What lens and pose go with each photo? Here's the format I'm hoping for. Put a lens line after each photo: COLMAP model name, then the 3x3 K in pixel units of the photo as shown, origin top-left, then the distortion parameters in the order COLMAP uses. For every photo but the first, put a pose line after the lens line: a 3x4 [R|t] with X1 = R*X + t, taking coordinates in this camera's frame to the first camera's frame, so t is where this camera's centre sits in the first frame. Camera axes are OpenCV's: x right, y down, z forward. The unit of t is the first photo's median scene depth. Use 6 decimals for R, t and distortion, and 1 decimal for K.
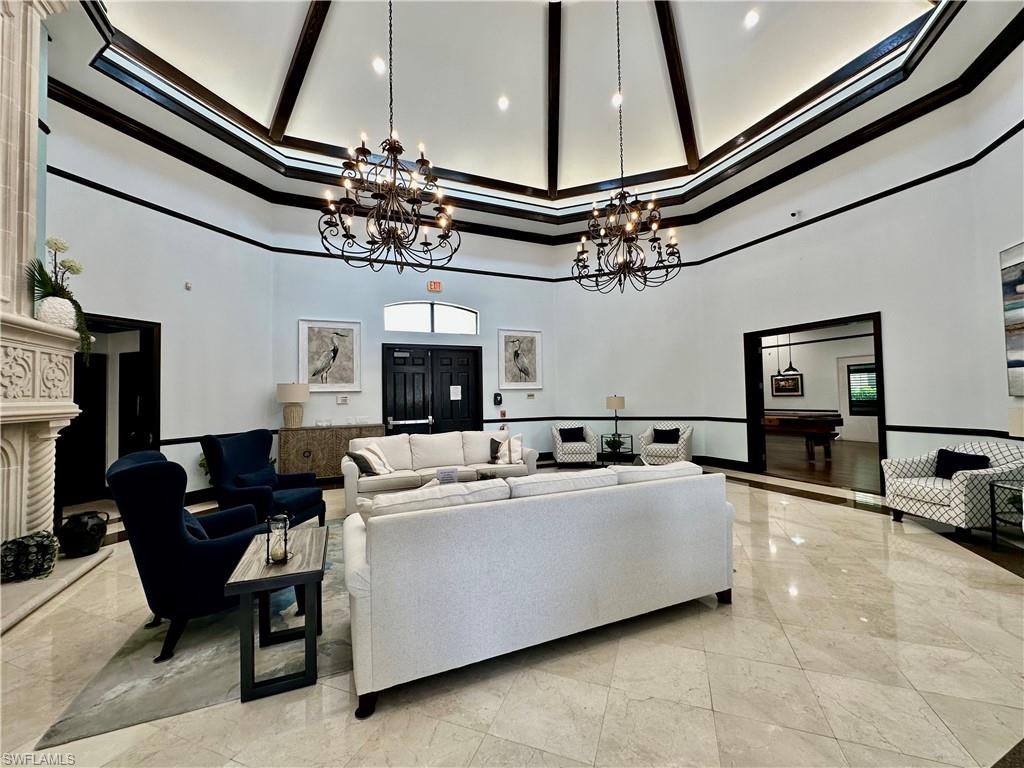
lens RADIAL K [[407.5, 0, 513.7], [0, 407.5, 384.3], [0, 0, 1]] dist [-0.002151, -0.000107]
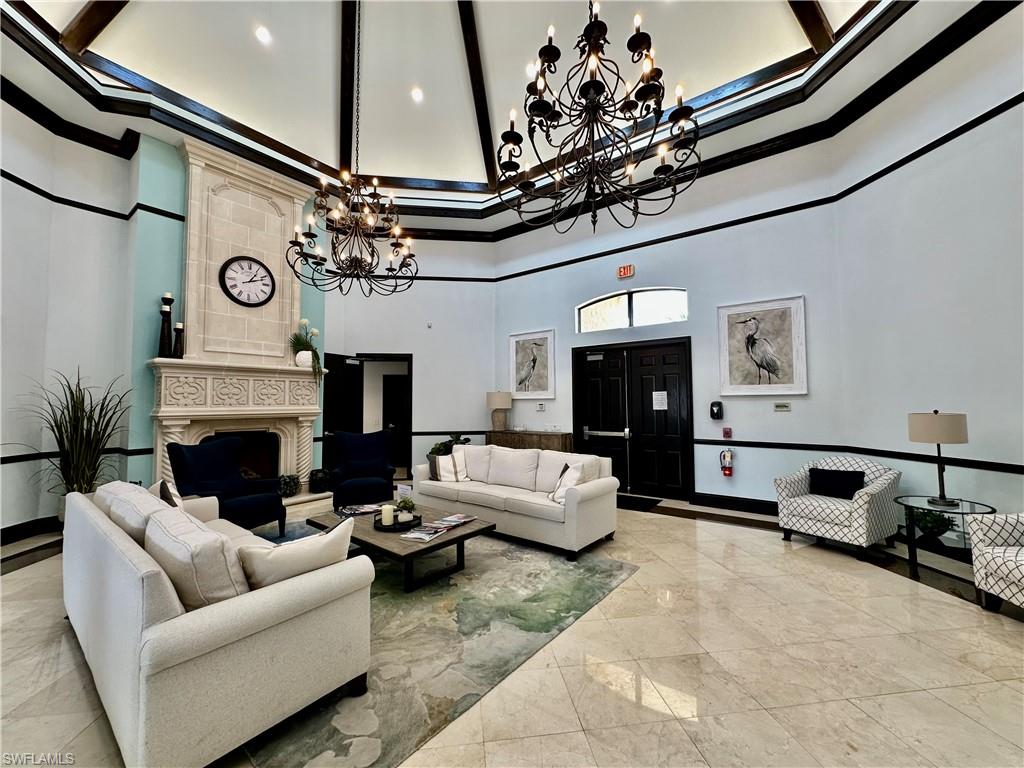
lens RADIAL K [[407.5, 0, 512.3], [0, 407.5, 384.7], [0, 0, 1]] dist [-0.002151, -0.000107]
pose [[0.488428, -0.025255, -0.872239, 0.406458], [0.020096, 0.999642, -0.017690, -0.001461], [0.872373, -0.008888, 0.488760, 0.390150]]
